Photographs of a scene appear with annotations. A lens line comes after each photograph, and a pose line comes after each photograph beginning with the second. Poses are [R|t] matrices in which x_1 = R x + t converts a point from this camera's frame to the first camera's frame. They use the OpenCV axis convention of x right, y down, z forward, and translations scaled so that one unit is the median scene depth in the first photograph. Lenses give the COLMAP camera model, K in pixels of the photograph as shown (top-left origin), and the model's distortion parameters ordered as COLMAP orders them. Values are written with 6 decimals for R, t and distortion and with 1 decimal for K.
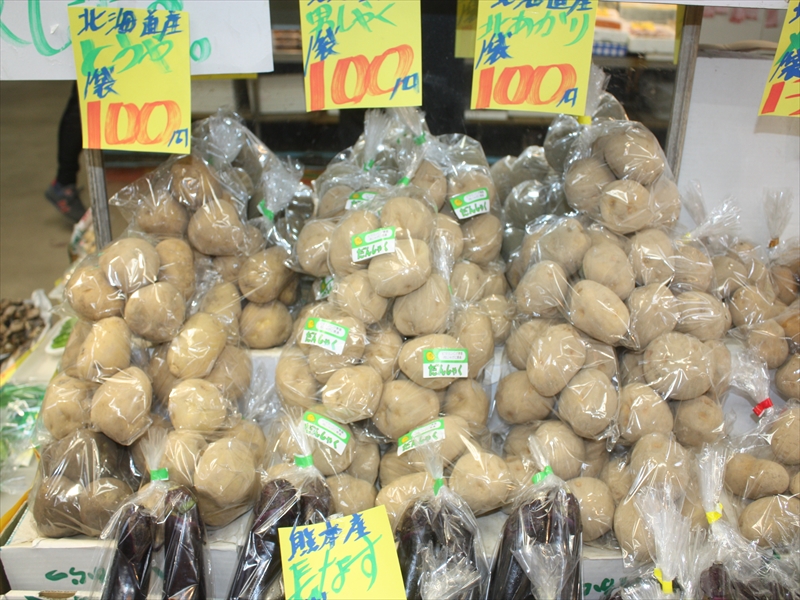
lens RADIAL K [[822.4, 0, 400.0], [0, 822.4, 300.0], [0, 0, 1]] dist [-0.135770, 0.003522]
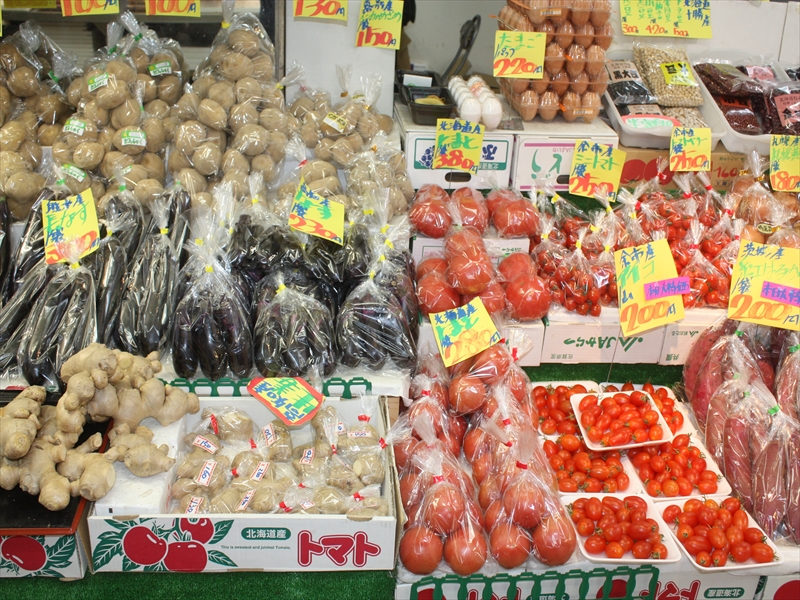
lens RADIAL K [[1021.6, 0, 400.0], [0, 1021.6, 300.0], [0, 0, 1]] dist [0.016716, 0.046790]
pose [[0.999148, -0.020520, 0.035795, 0.608263], [0.021841, 0.999079, -0.036939, 0.576474], [-0.035004, 0.037690, 0.998676, -1.525305]]
